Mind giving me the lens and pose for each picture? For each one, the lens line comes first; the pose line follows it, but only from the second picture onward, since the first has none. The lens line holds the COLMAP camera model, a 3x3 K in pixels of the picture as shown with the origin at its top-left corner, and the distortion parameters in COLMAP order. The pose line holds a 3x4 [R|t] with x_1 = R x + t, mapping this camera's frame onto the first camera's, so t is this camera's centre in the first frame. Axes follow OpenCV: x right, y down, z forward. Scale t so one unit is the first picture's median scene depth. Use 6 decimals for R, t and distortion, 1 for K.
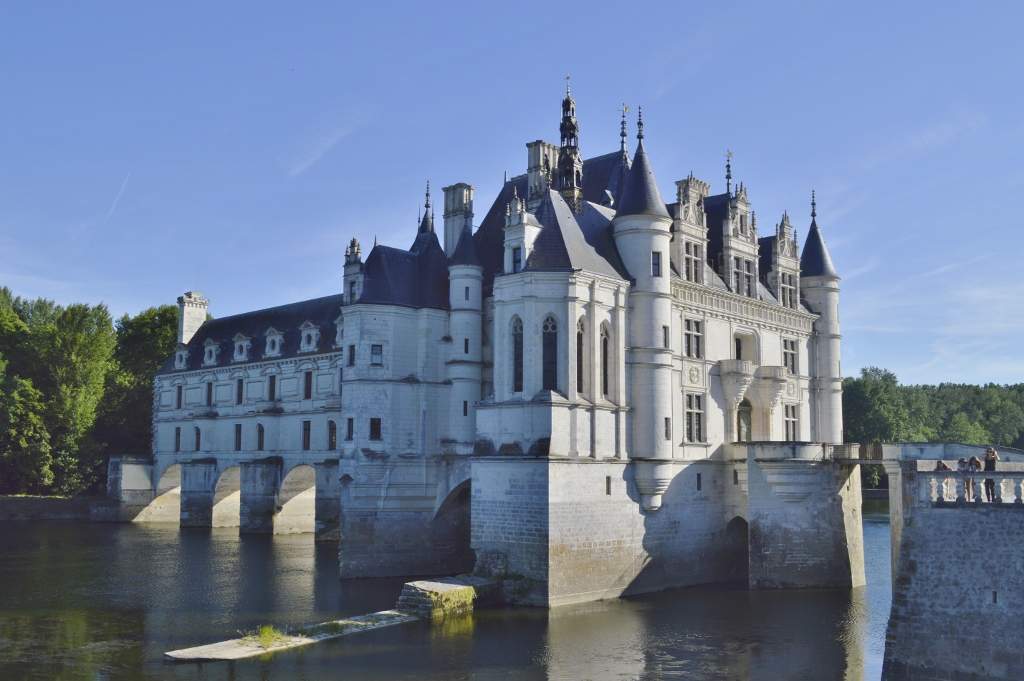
lens RADIAL K [[949.2, 0, 512.3], [0, 949.2, 349.0], [0, 0, 1]] dist [-0.051922, 0.000000]
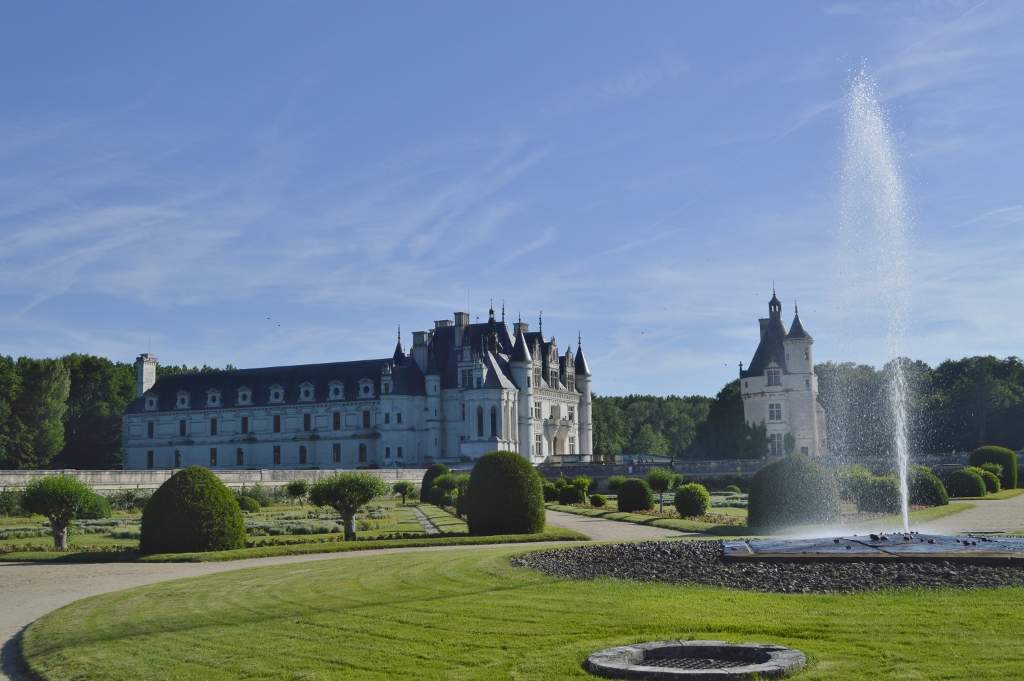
lens RADIAL K [[1118.2, 0, 510.4], [0, 1118.2, 338.4], [0, 0, 1]] dist [-0.017838, 0.000000]
pose [[0.948206, 0.014210, 0.317337, -0.694781], [-0.013530, 0.999899, -0.004346, -0.163270], [-0.317366, -0.000173, 0.948303, -1.468269]]
